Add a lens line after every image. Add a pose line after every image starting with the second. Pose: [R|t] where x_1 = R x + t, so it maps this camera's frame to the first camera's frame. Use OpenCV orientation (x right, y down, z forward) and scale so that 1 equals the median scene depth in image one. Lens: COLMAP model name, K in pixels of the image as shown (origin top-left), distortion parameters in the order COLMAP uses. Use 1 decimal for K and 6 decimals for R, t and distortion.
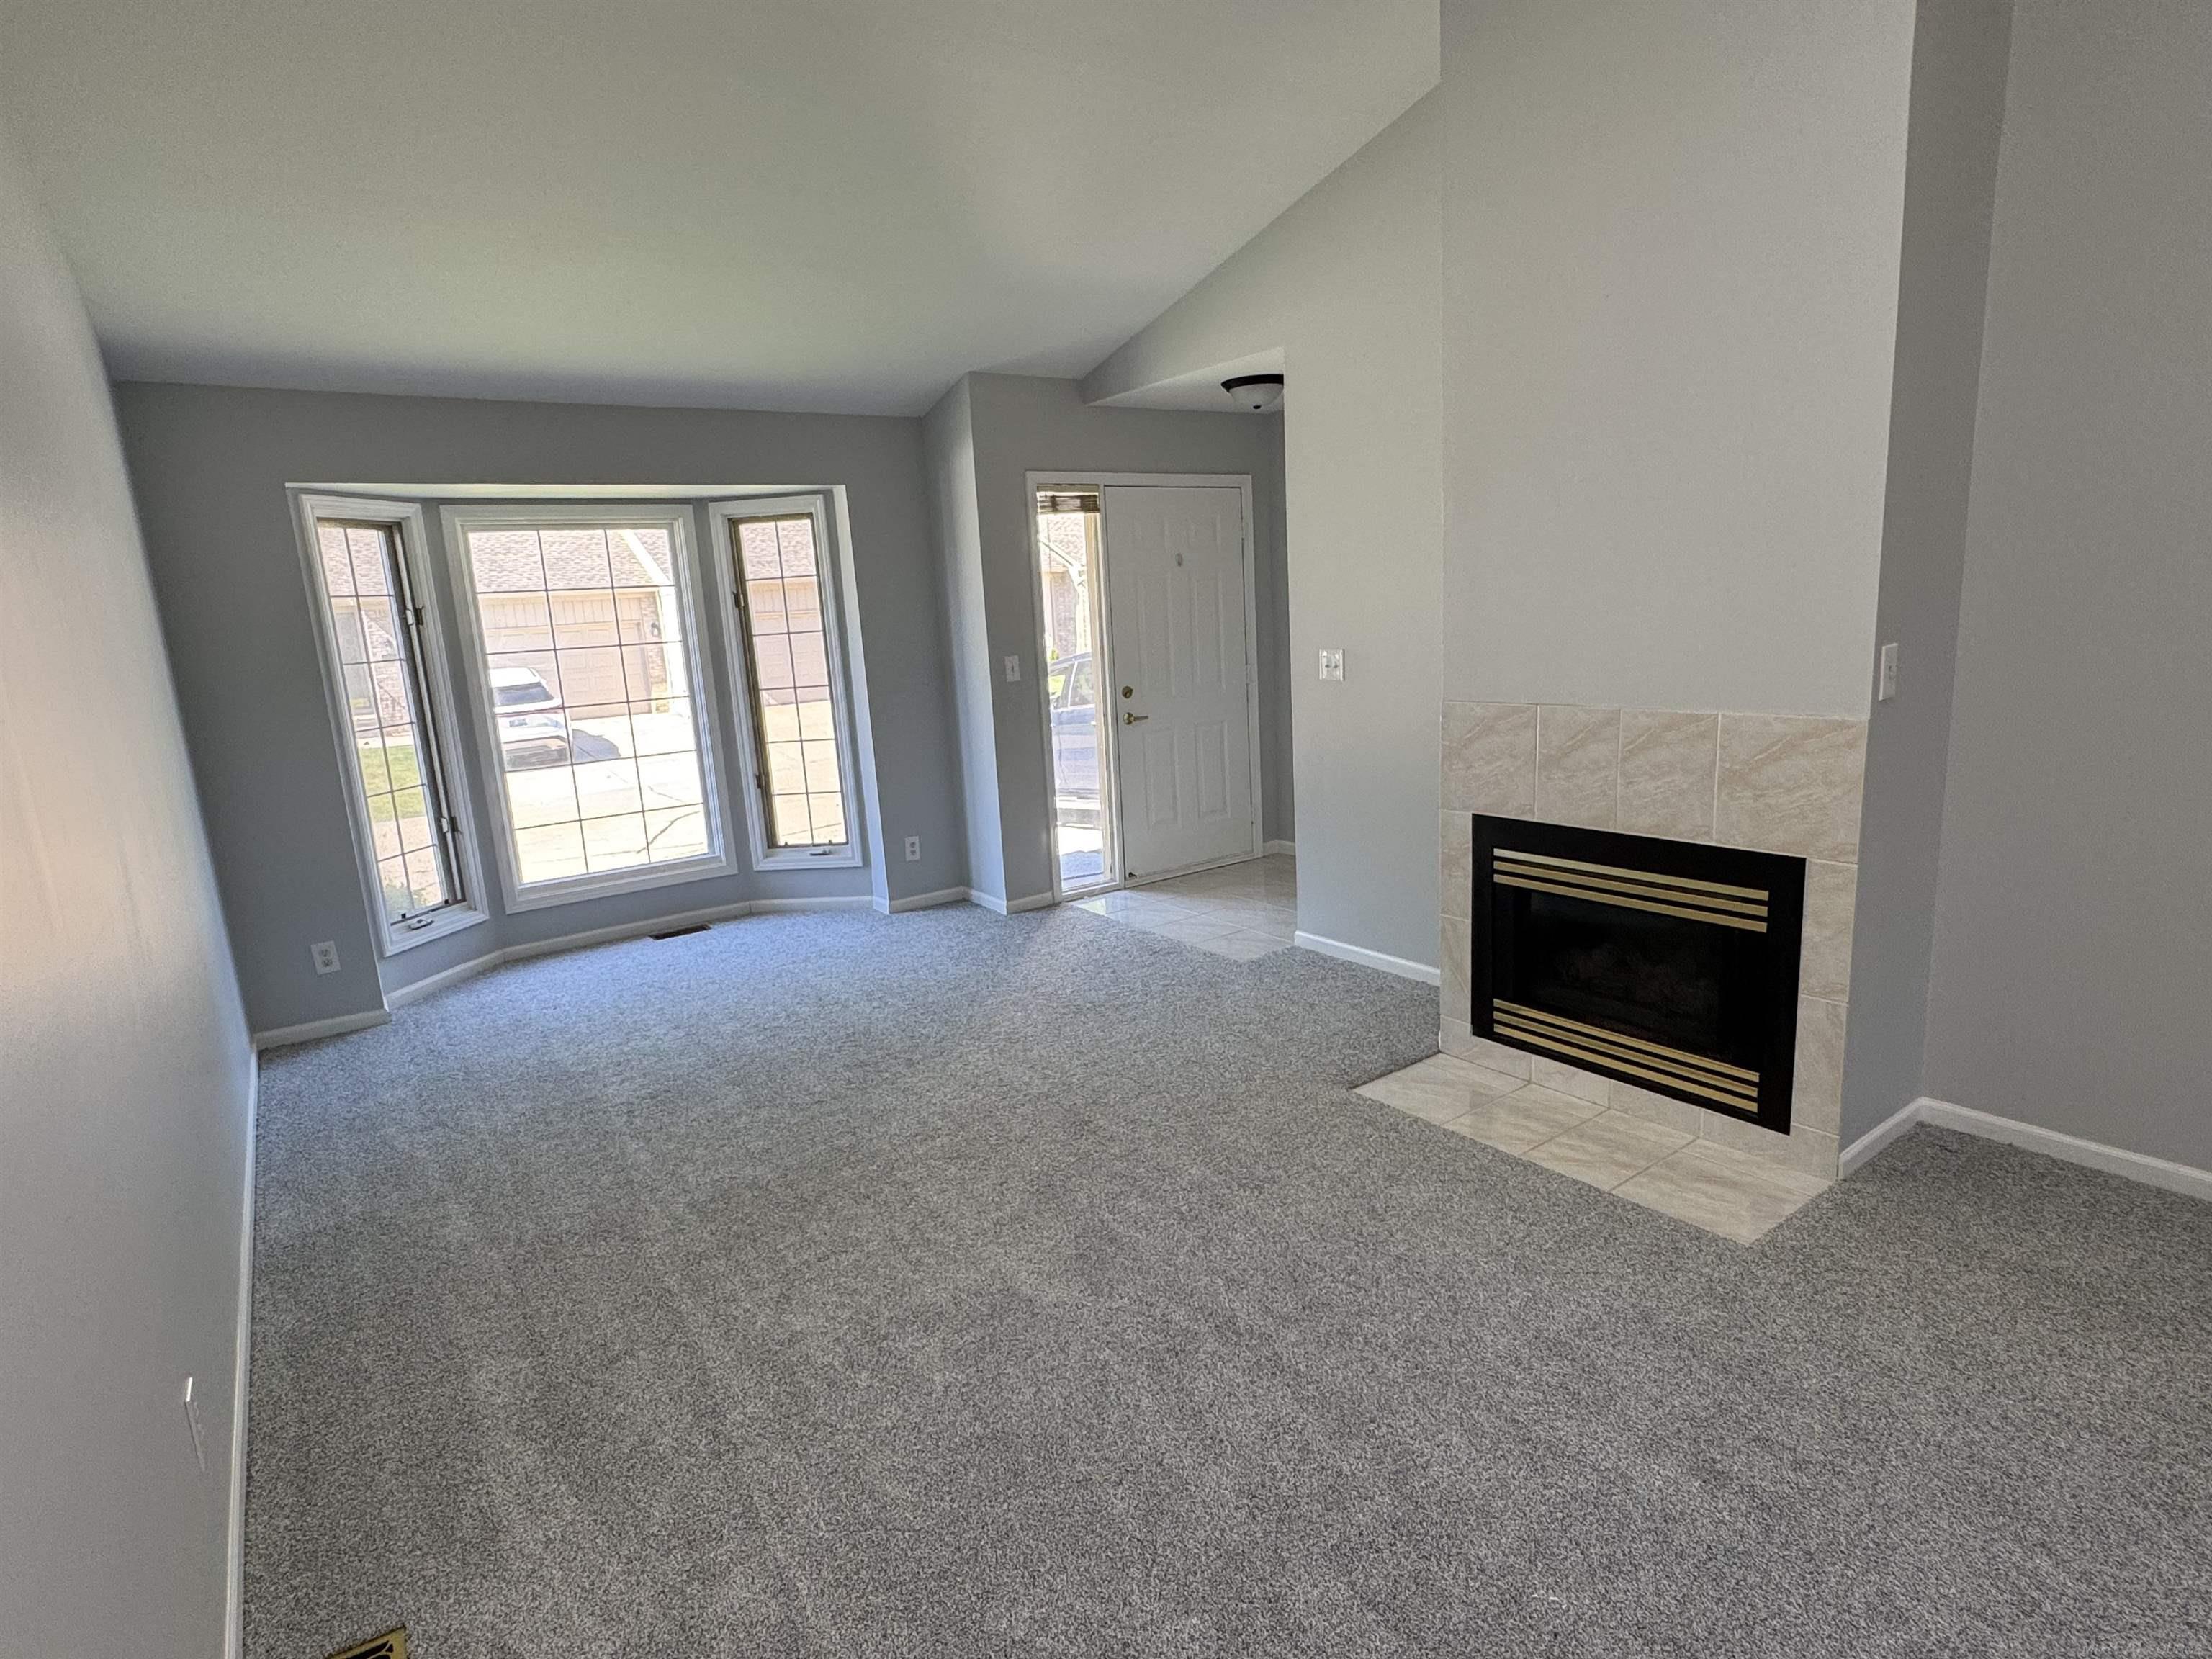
lens RADIAL K [[1159.5, 0, 1114.0], [0, 1159.5, 826.2], [0, 0, 1]] dist [-0.005790, -0.001273]
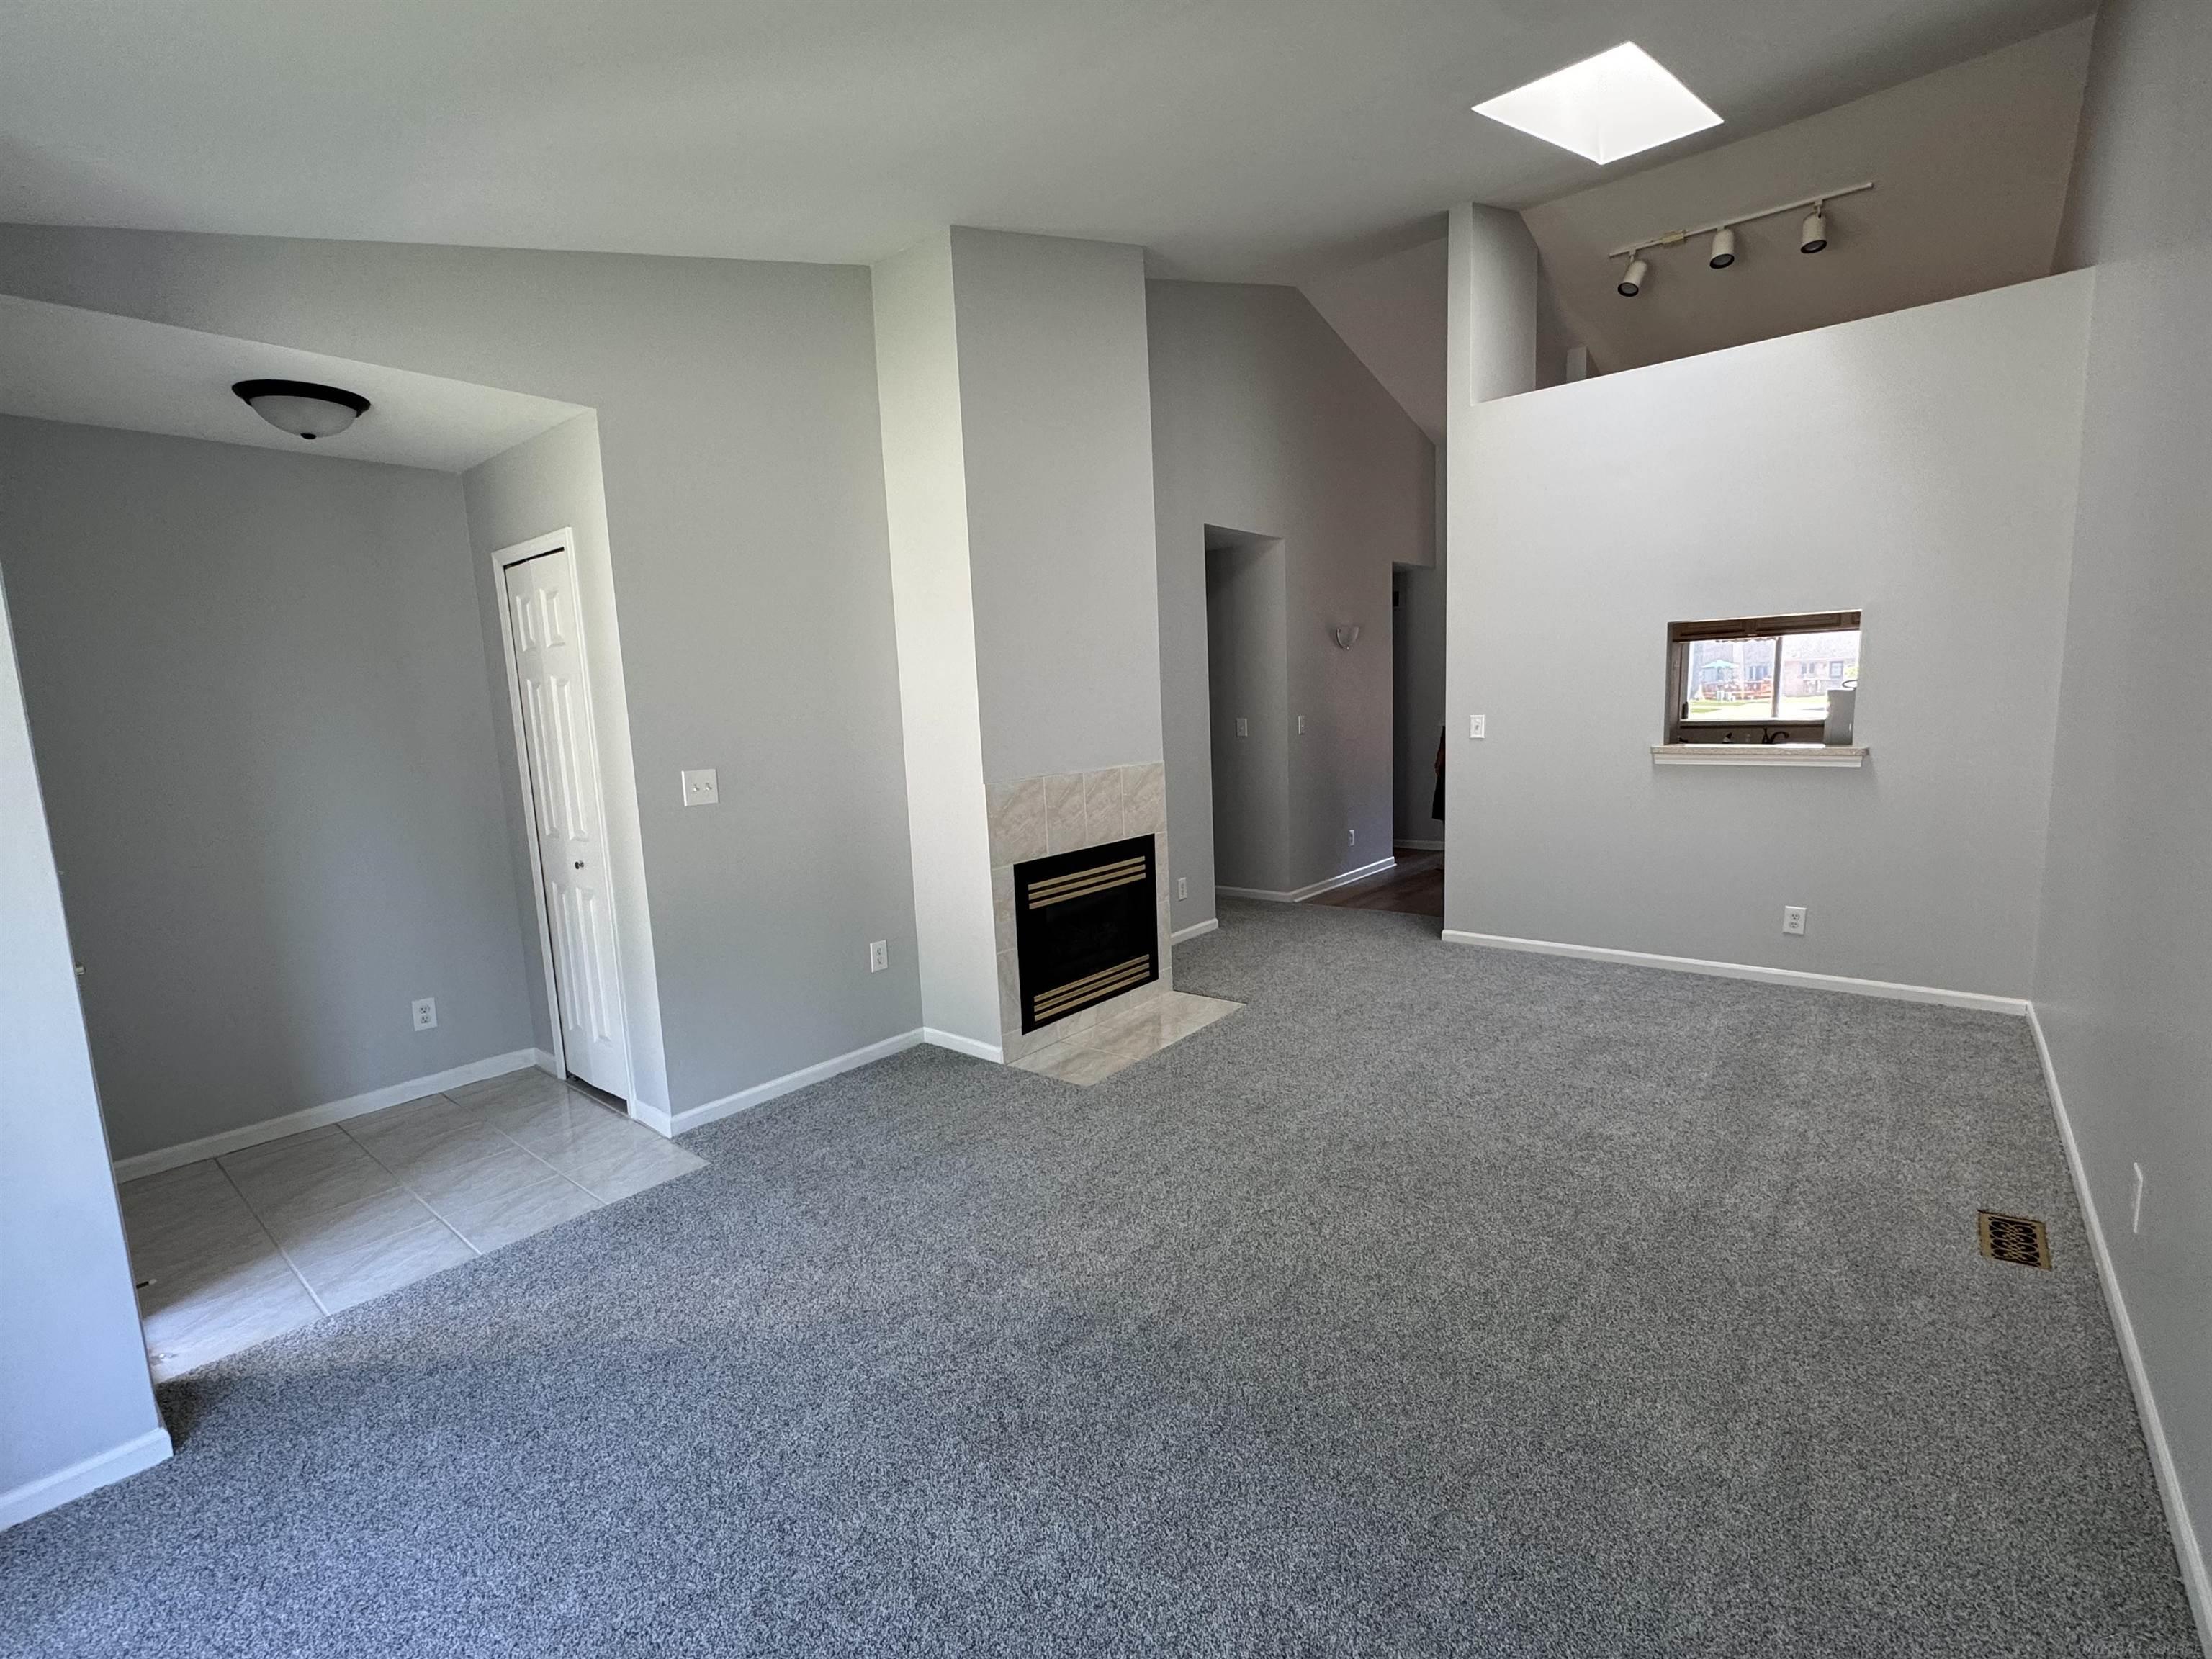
lens RADIAL K [[976.4, 0, 1109.1], [0, 976.4, 820.3], [0, 0, 1]] dist [0.002921, 0.000170]
pose [[-0.245357, -0.056850, 0.967764, -0.598691], [0.237374, 0.964367, 0.116832, -0.123910], [-0.939922, 0.258388, -0.223120, 0.854424]]
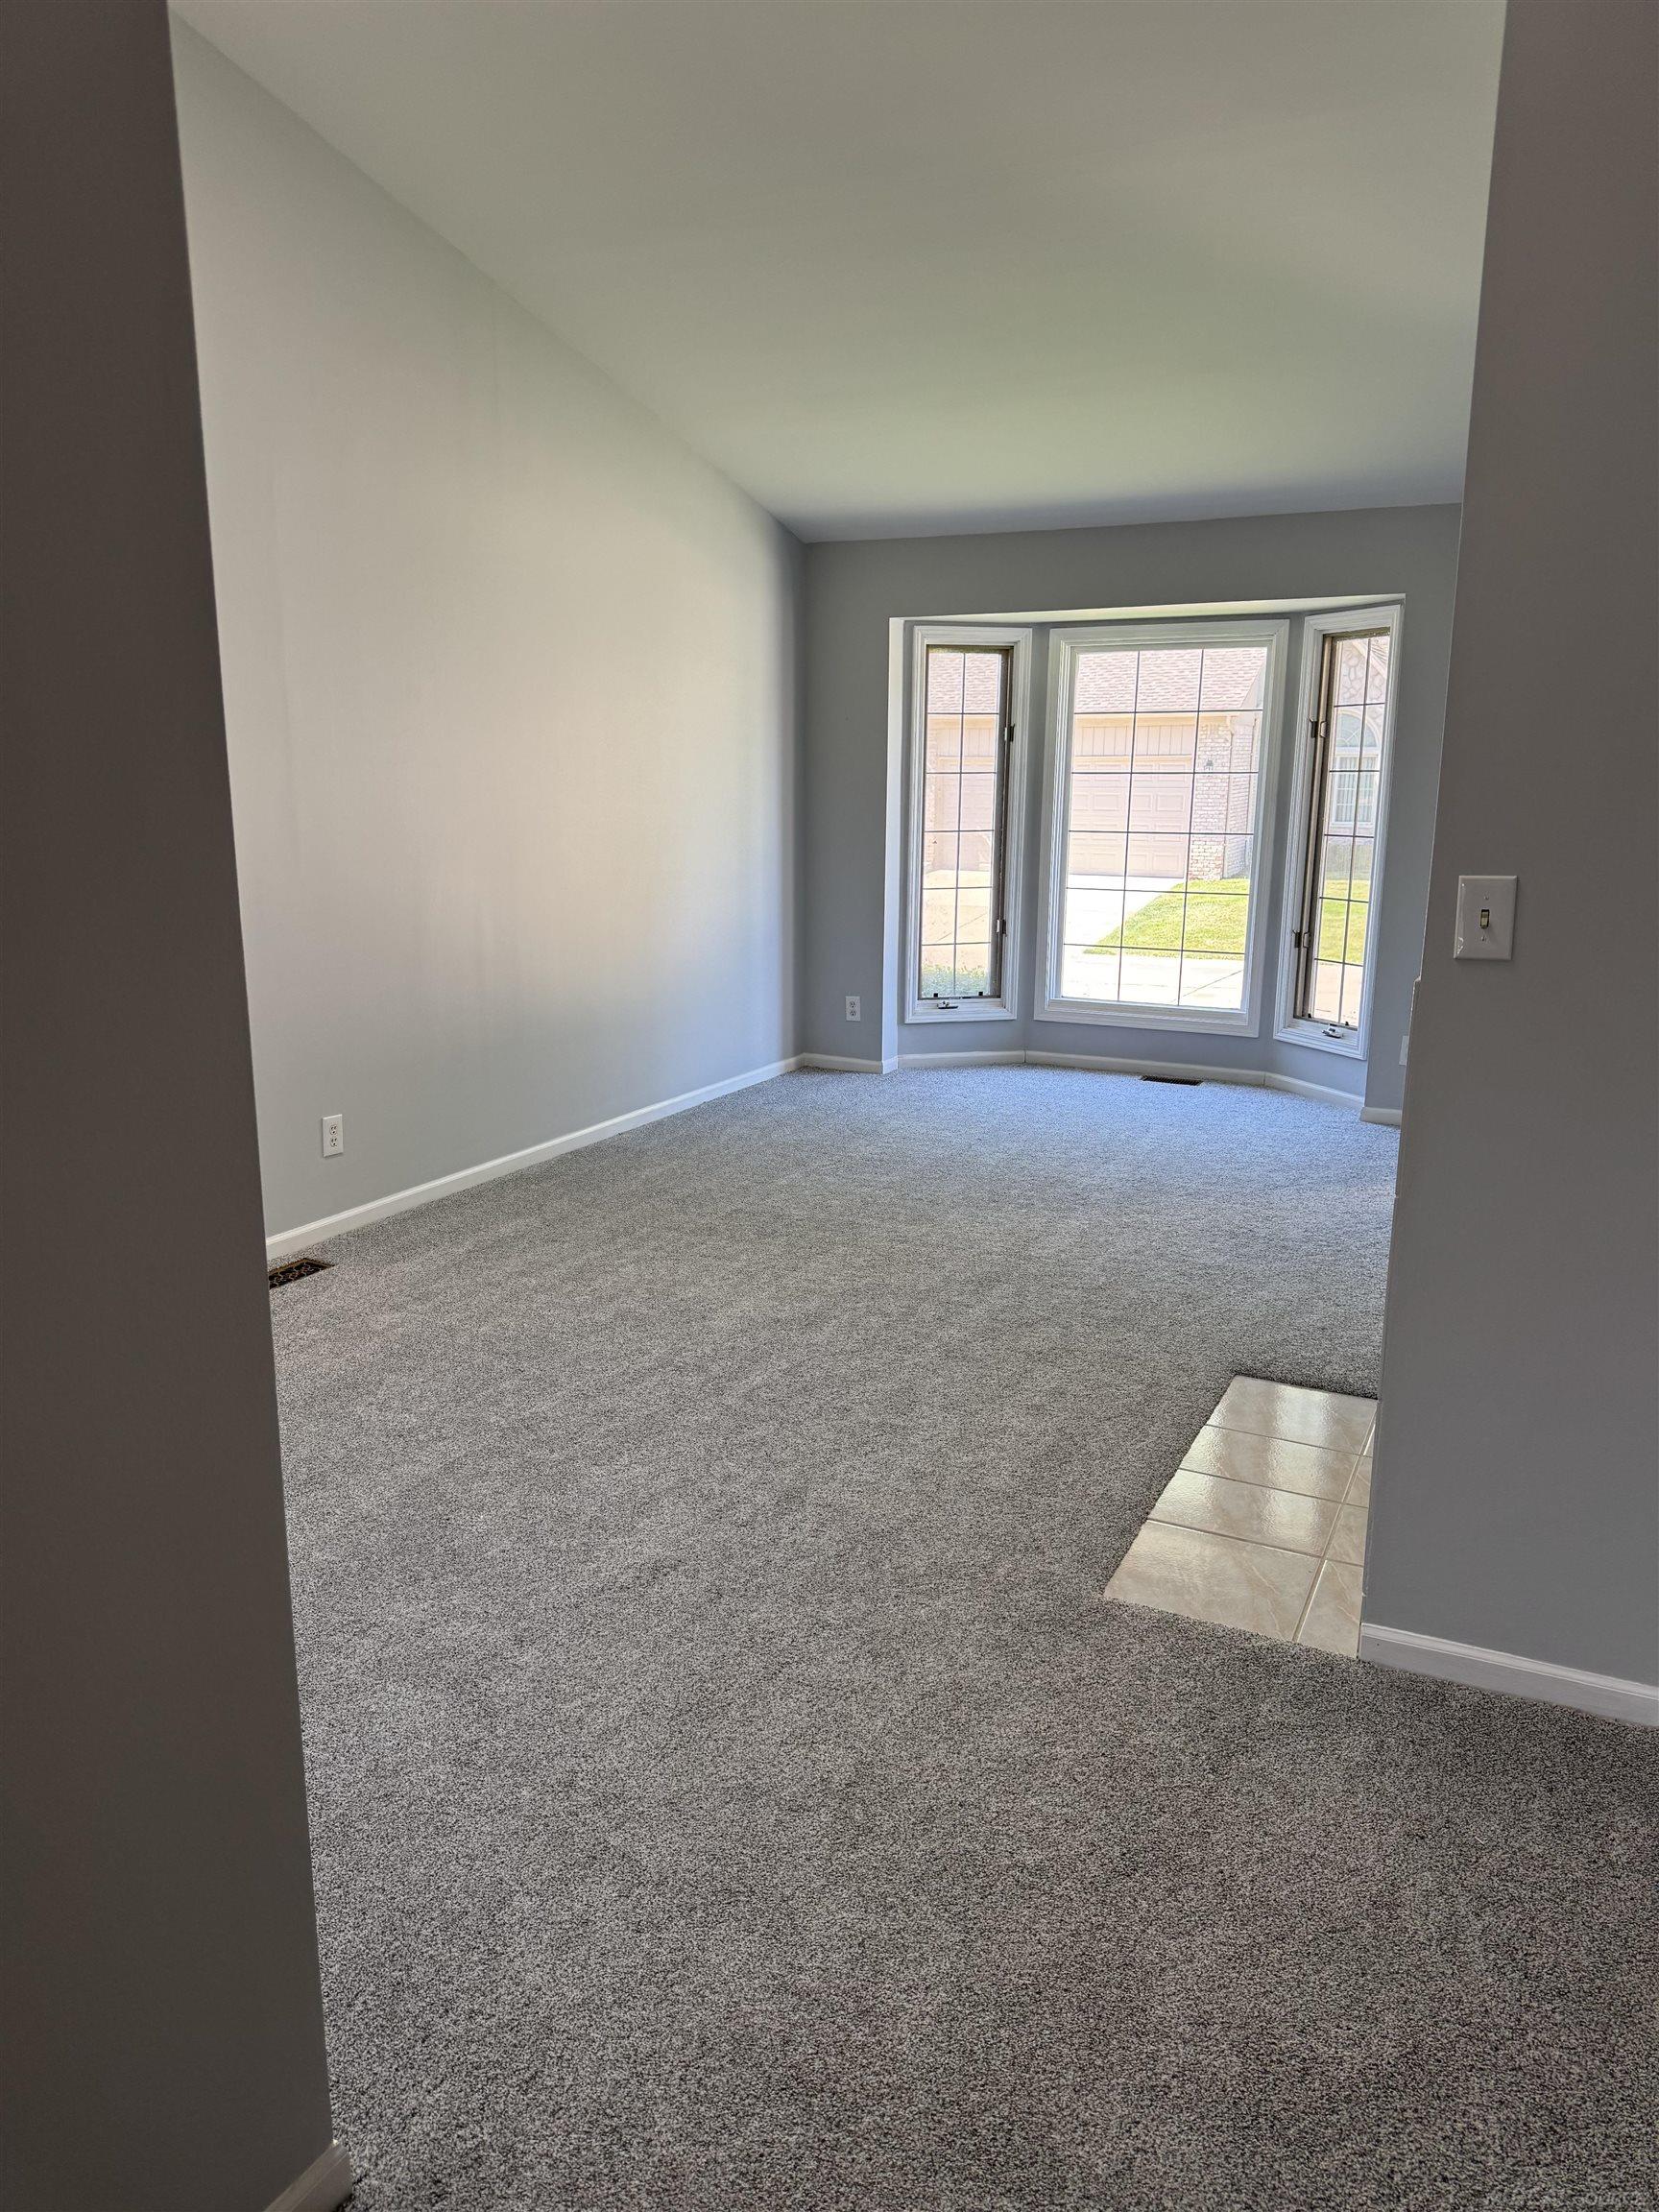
lens RADIAL K [[1561.6, 0, 826.1], [0, 1561.6, 1113.0], [0, 0, 1]] dist [0.028092, -0.057688]
pose [[0.455239, 0.246037, -0.855700, 0.731385], [-0.199454, 0.964818, 0.171300, -0.055700], [0.867742, 0.092691, 0.488296, 0.163857]]
